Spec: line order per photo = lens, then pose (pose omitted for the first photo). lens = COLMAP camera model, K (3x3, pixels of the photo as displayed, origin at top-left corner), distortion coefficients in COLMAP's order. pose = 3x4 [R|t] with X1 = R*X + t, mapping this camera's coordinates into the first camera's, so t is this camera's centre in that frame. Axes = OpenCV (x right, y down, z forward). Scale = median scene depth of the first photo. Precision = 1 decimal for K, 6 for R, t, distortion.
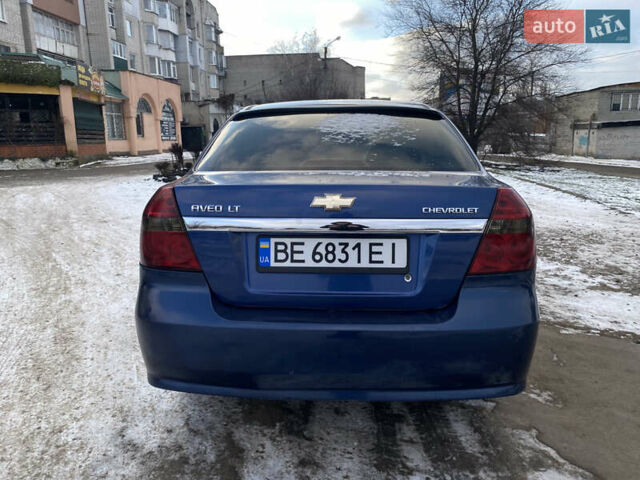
lens RADIAL K [[486.8, 0, 309.6], [0, 486.8, 238.4], [0, 0, 1]] dist [0.040497, -0.048945]
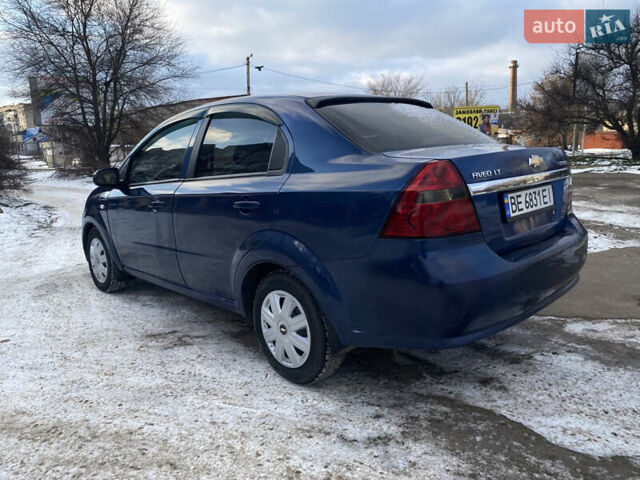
lens RADIAL K [[507.3, 0, 312.2], [0, 507.3, 240.4], [0, 0, 1]] dist [0.002869, -0.004187]
pose [[0.687266, -0.163679, 0.707725, -1.362072], [0.184804, 0.981624, 0.047564, -0.039025], [-0.702505, 0.098102, 0.704885, 0.451732]]
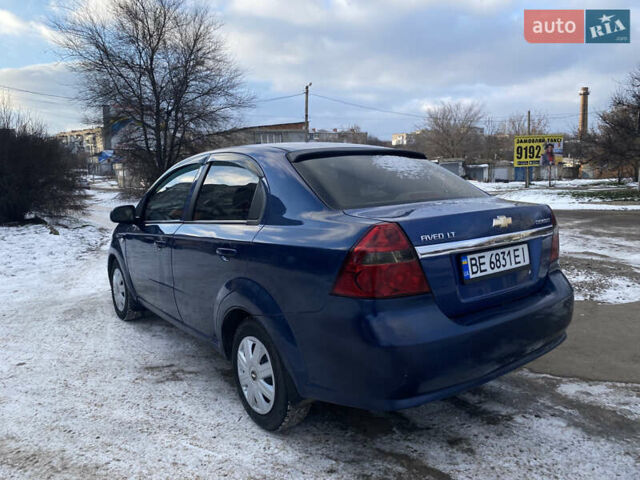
lens RADIAL K [[507.3, 0, 312.2], [0, 507.3, 240.4], [0, 0, 1]] dist [0.002869, -0.004187]
pose [[0.768802, -0.105809, 0.630672, -1.194421], [0.150522, 0.988449, -0.017656, -0.075477], [-0.621519, 0.108504, 0.775848, 0.242736]]
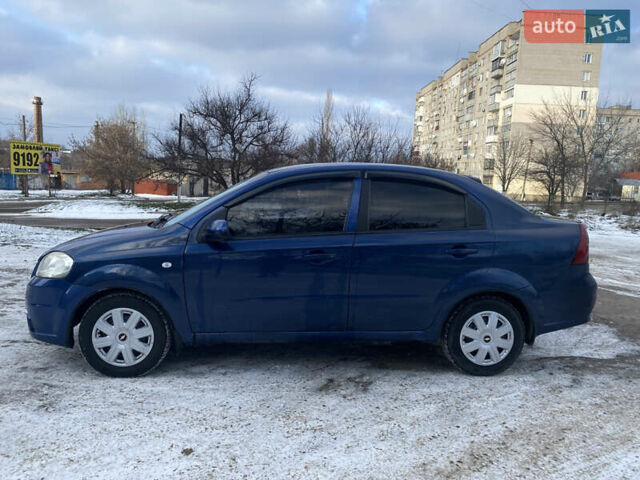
lens RADIAL K [[498.5, 0, 336.3], [0, 498.5, 240.2], [0, 0, 1]] dist [0.004880, 0.002277]
pose [[-0.178256, -0.115583, 0.977172, -2.296840], [0.157508, 0.976920, 0.144286, -0.535504], [-0.971296, 0.179632, -0.155936, 2.477031]]
